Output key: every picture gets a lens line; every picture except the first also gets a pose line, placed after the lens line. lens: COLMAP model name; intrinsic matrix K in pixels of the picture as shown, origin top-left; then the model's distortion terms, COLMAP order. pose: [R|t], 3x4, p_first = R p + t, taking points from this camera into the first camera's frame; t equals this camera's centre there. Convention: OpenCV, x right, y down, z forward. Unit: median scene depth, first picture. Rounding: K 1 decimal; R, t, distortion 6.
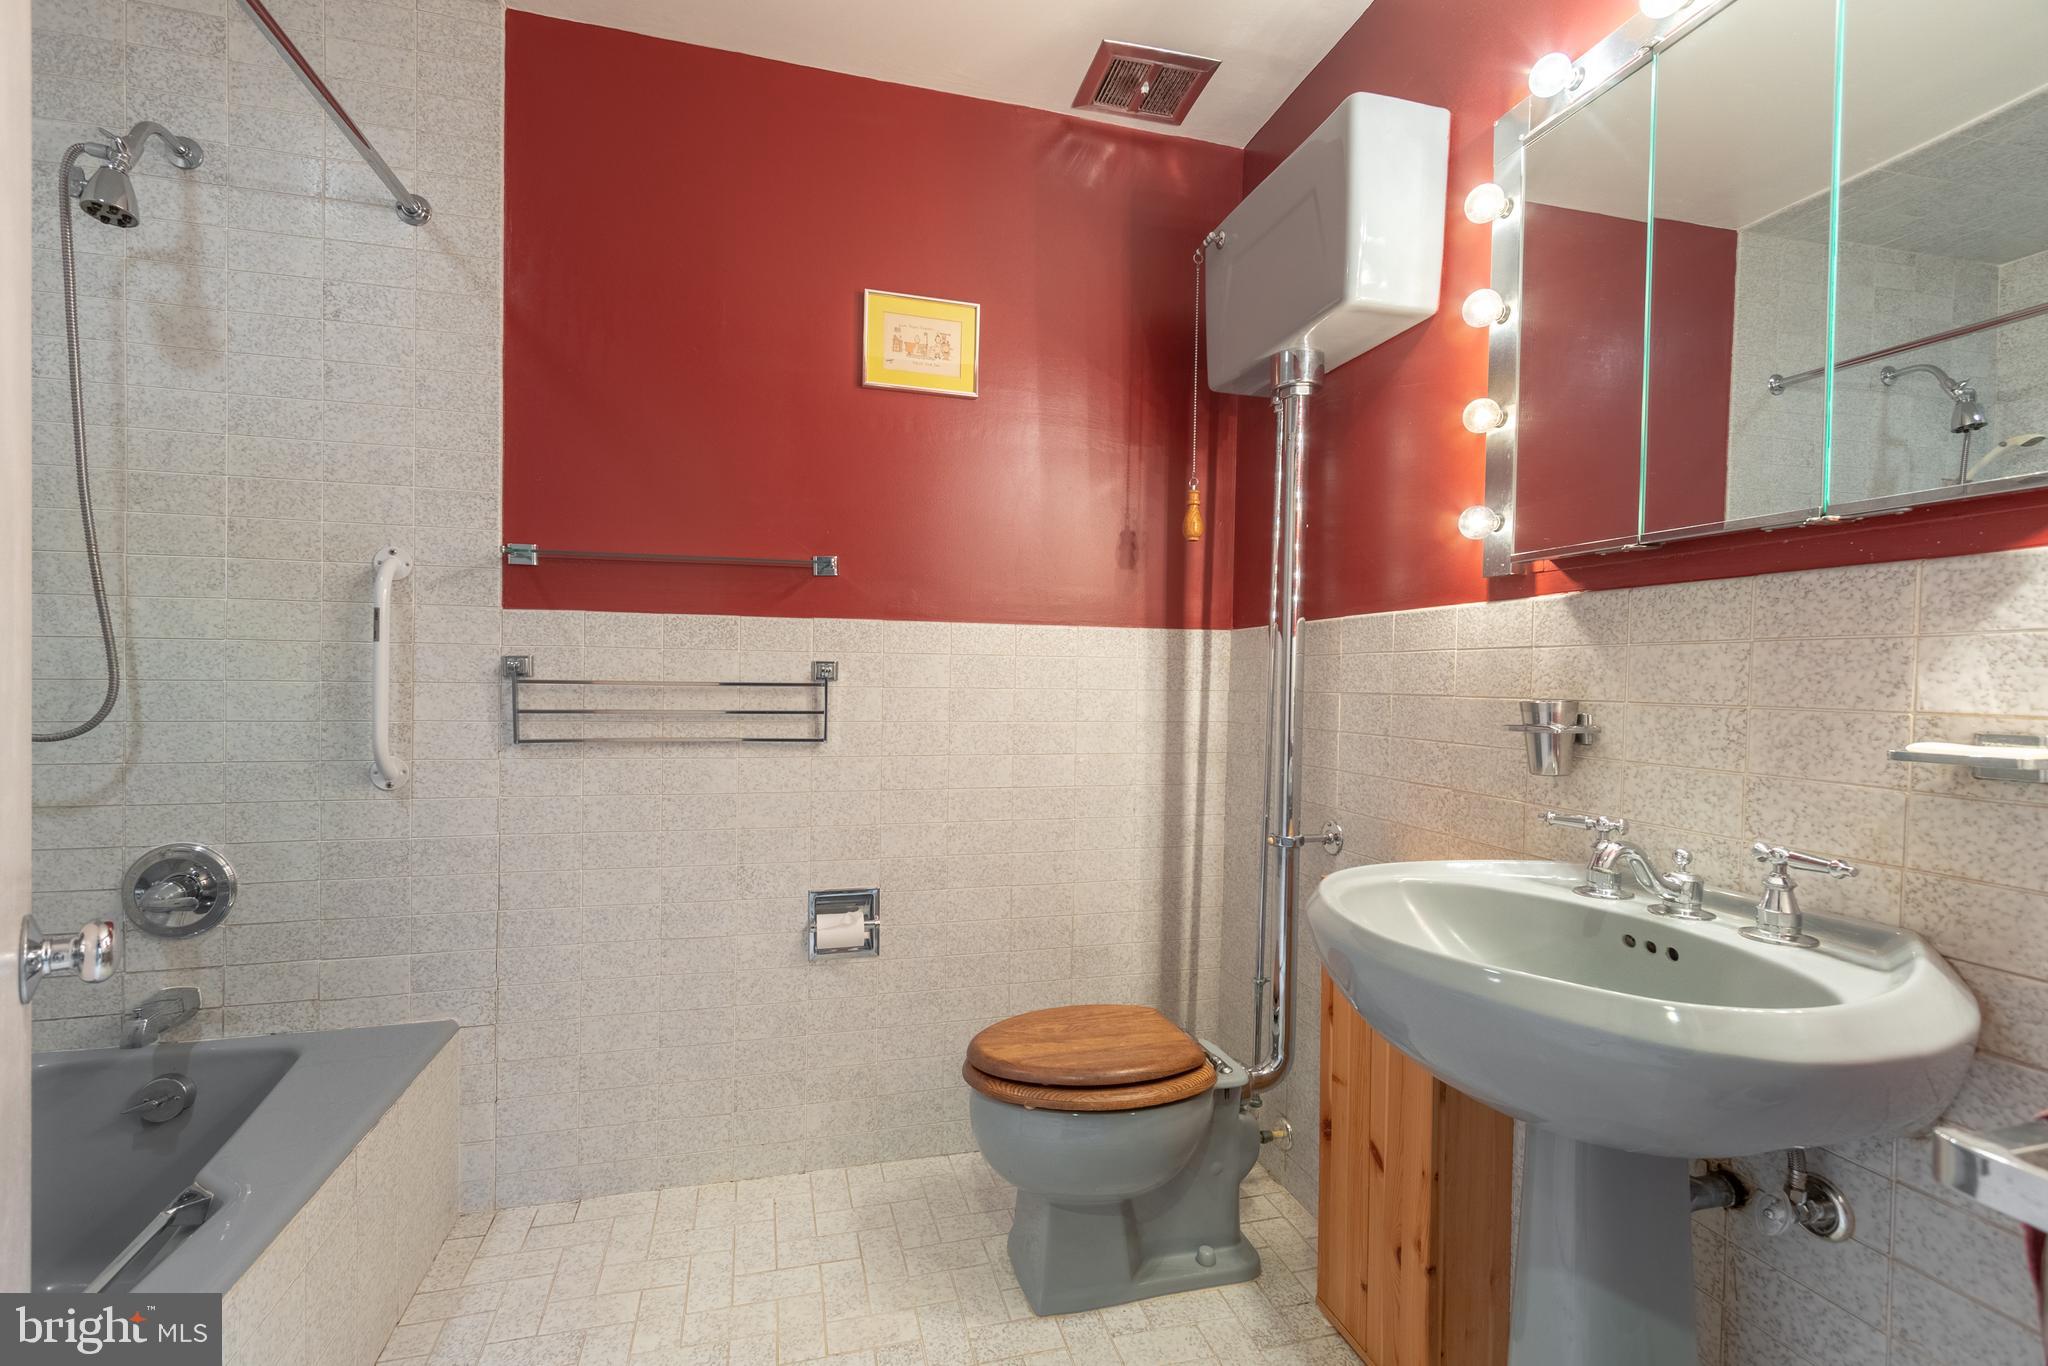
lens RADIAL K [[901.4, 0, 1011.3], [0, 901.4, 691.8], [0, 0, 1]] dist [0.001113, 0.000193]
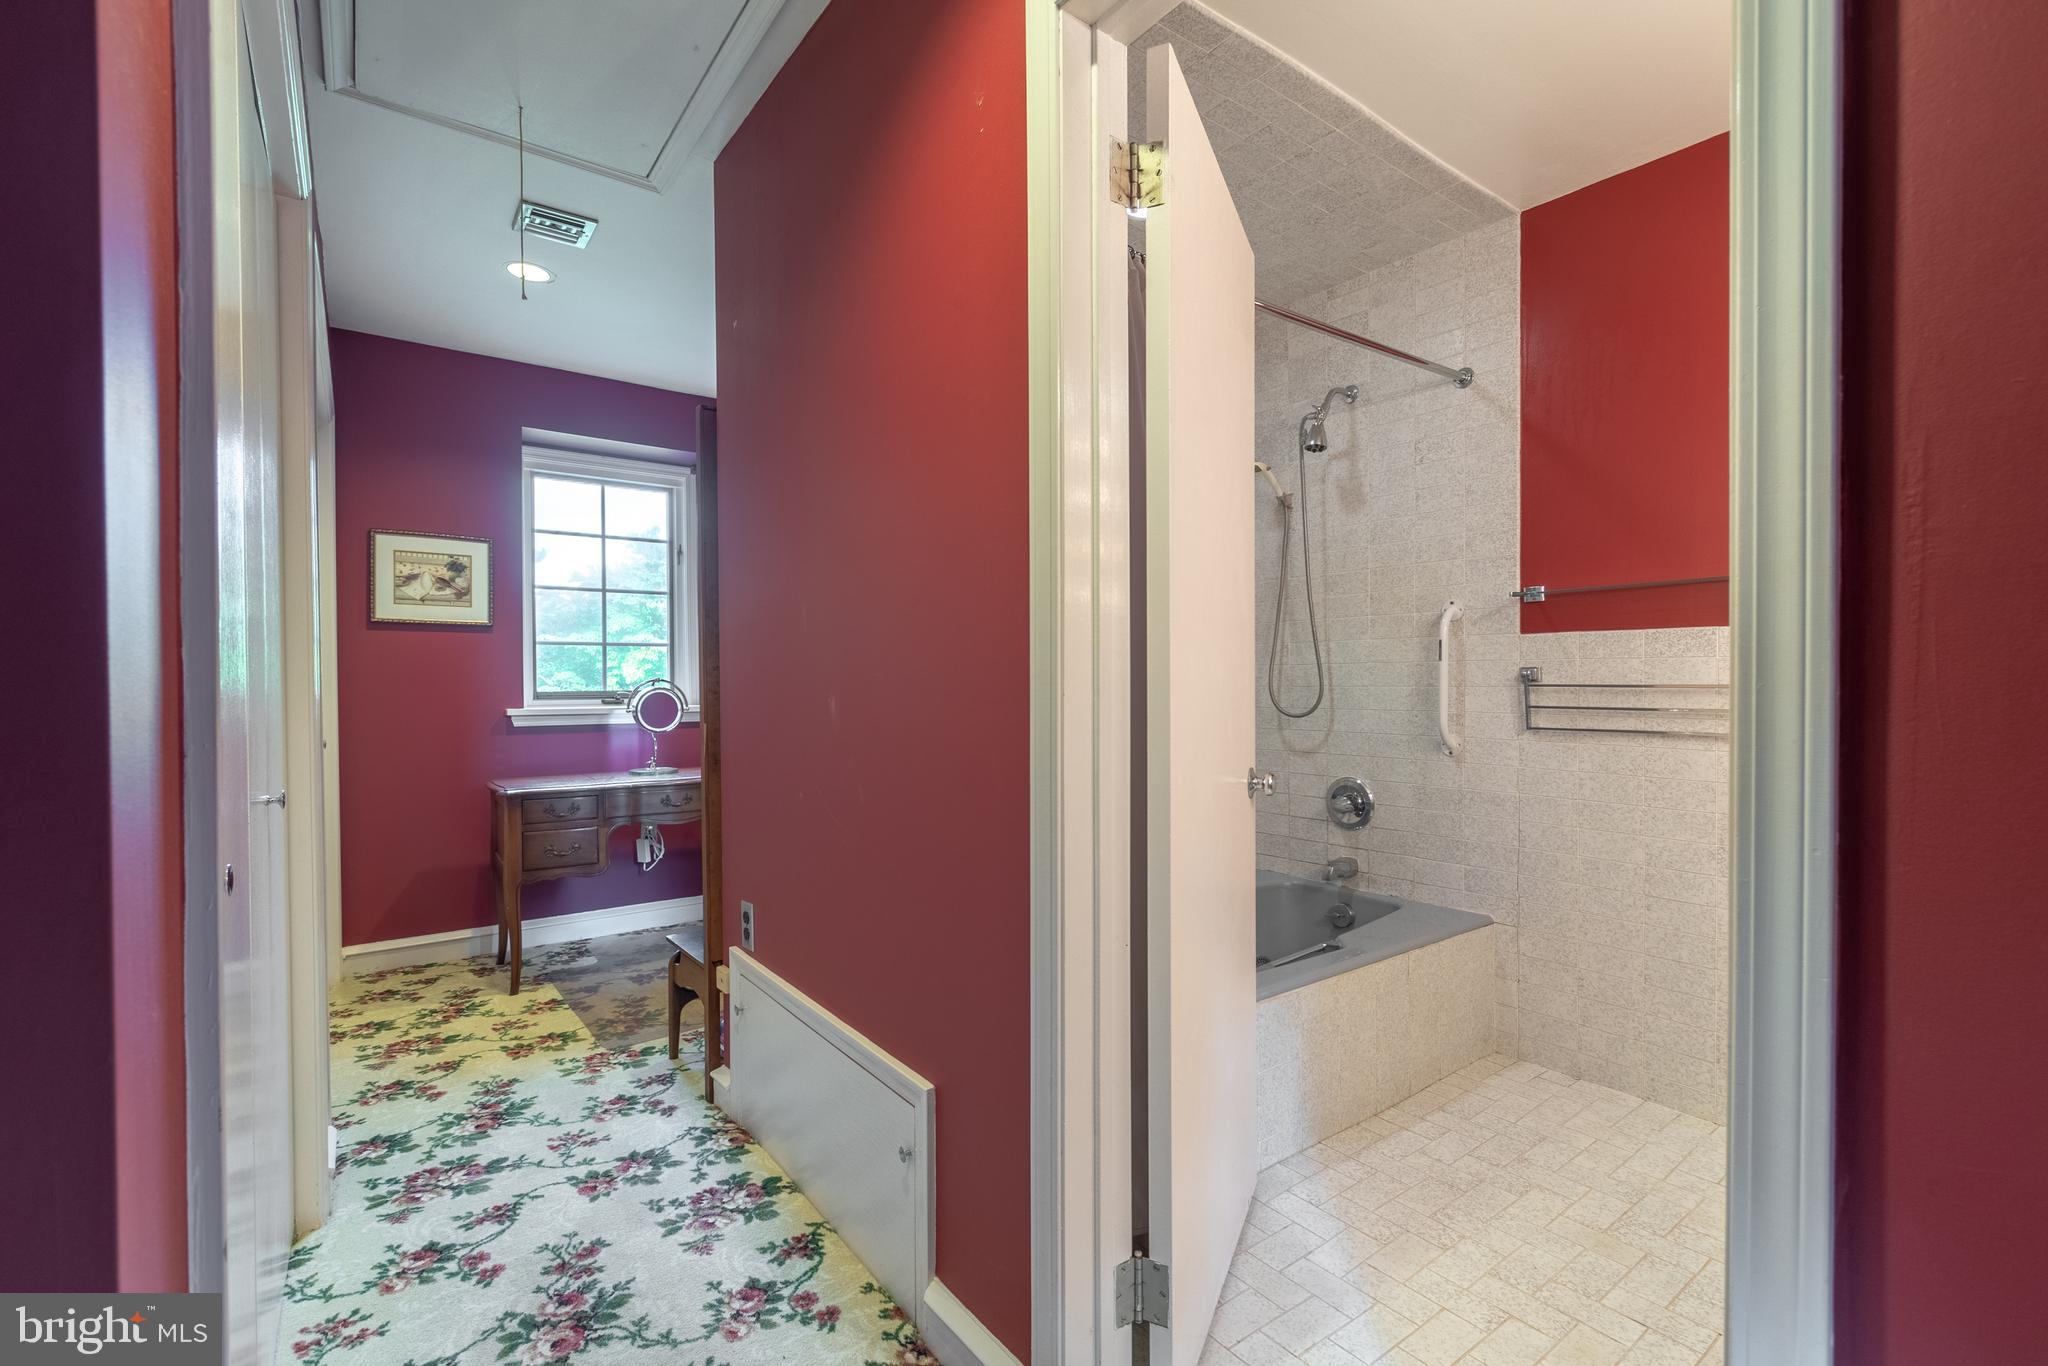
lens RADIAL K [[901.4, 0, 1022.0], [0, 901.4, 684.6], [0, 0, 1]] dist [0.001113, 0.000193]
pose [[0.389473, -0.007643, -0.921006, 0.460873], [-0.001834, 0.999957, -0.009074, 0.001430], [0.921036, 0.005223, 0.389442, -0.289574]]
